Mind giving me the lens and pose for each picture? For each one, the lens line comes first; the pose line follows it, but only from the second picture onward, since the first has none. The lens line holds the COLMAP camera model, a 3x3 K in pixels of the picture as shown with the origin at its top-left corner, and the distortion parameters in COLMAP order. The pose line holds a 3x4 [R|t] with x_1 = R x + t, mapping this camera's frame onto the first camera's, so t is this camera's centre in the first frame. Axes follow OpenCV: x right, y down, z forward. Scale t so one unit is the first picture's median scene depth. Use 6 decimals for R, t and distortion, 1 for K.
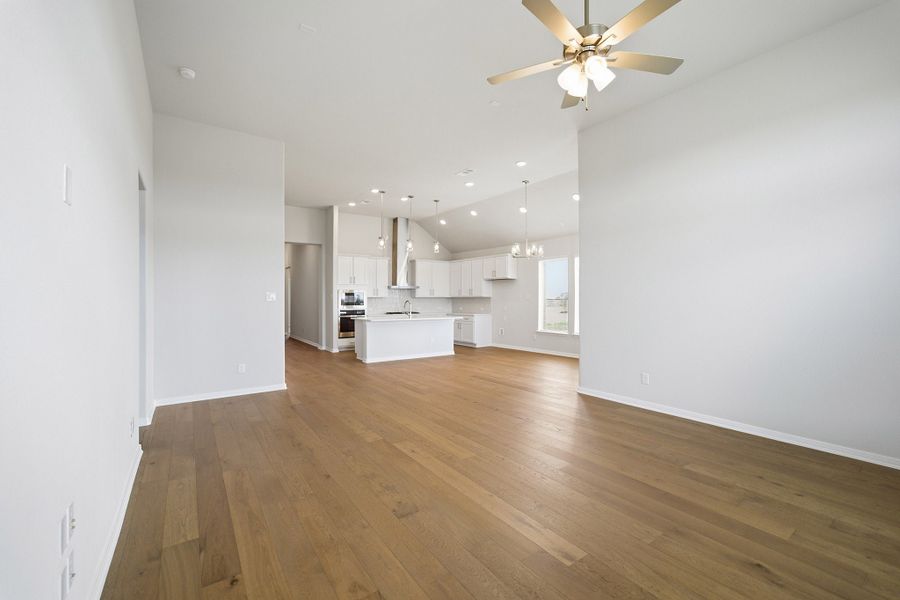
lens RADIAL K [[383.1, 0, 455.5], [0, 383.1, 294.2], [0, 0, 1]] dist [-0.016279, 0.000738]
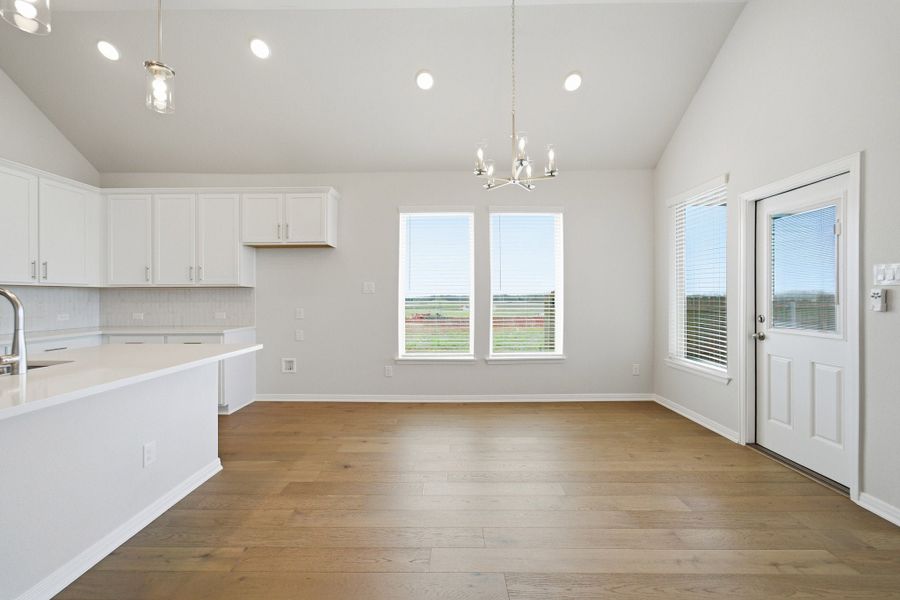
lens RADIAL K [[383.1, 0, 470.4], [0, 383.1, 300.1], [0, 0, 1]] dist [-0.016279, 0.000738]
pose [[0.604510, -0.001074, 0.796597, -0.106113], [-0.012198, 0.999869, 0.010604, 0.015540], [-0.796504, -0.016127, 0.604418, 0.589413]]
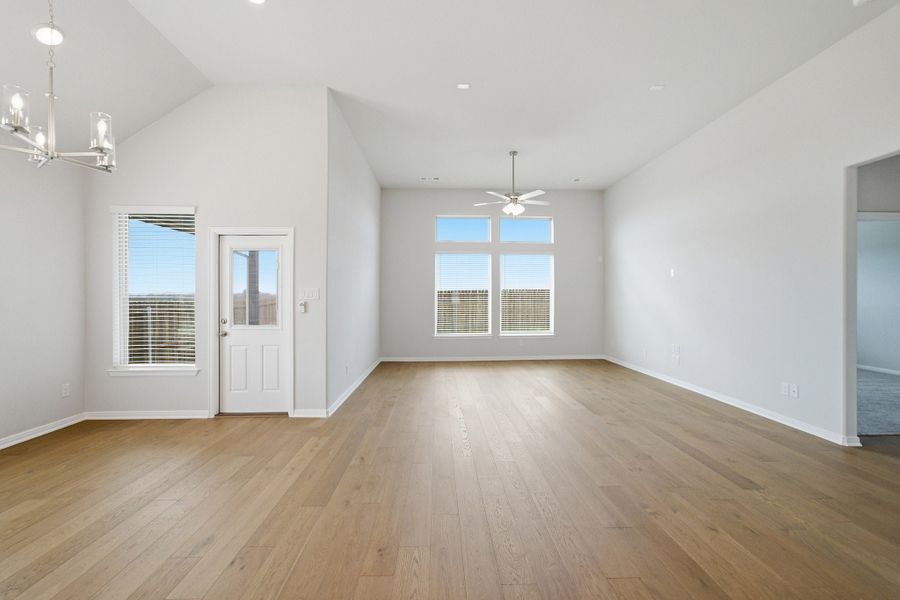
lens RADIAL K [[383.1, 0, 453.3], [0, 383.1, 299.9], [0, 0, 1]] dist [-0.016279, 0.000738]
pose [[-0.838048, 0.005972, 0.545564, -0.158934], [-0.000853, 0.999925, -0.012255, 0.012676], [-0.545596, -0.010736, -0.837979, 0.773204]]
